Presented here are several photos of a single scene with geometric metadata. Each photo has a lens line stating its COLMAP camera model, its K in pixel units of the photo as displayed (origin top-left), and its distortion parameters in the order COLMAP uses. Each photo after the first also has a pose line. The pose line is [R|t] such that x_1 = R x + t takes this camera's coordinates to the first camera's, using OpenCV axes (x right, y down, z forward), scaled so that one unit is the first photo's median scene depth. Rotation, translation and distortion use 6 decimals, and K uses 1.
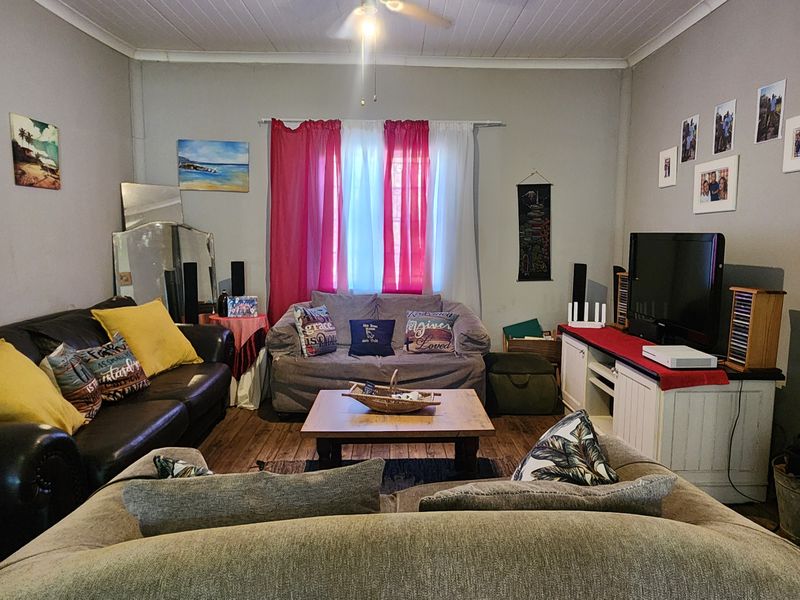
lens RADIAL K [[530.6, 0, 404.2], [0, 530.6, 303.4], [0, 0, 1]] dist [-0.003746, -0.004021]
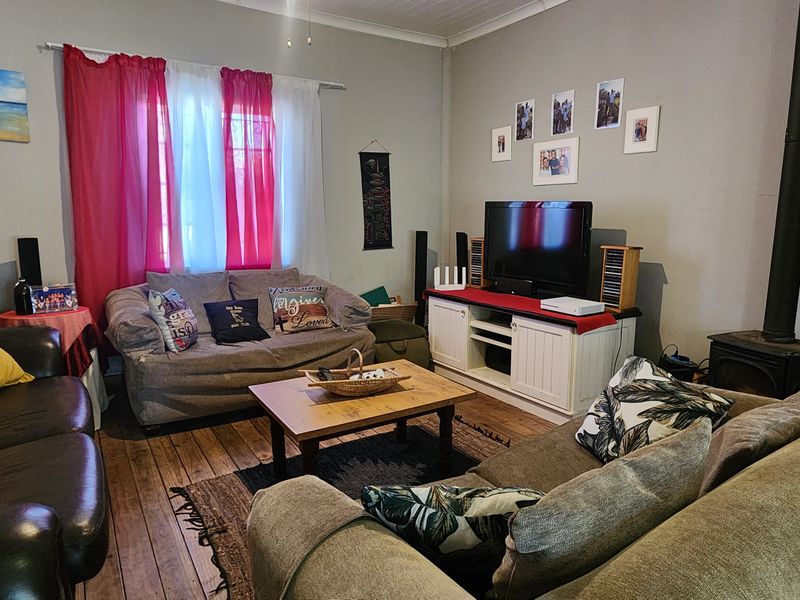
lens RADIAL K [[530.6, 0, 404.2], [0, 530.6, 303.4], [0, 0, 1]] dist [-0.003746, -0.004021]
pose [[0.854506, -0.090592, 0.511480, -0.288317], [0.063303, 0.995497, 0.070563, -0.009357], [-0.515569, -0.027919, 0.856393, 0.121704]]
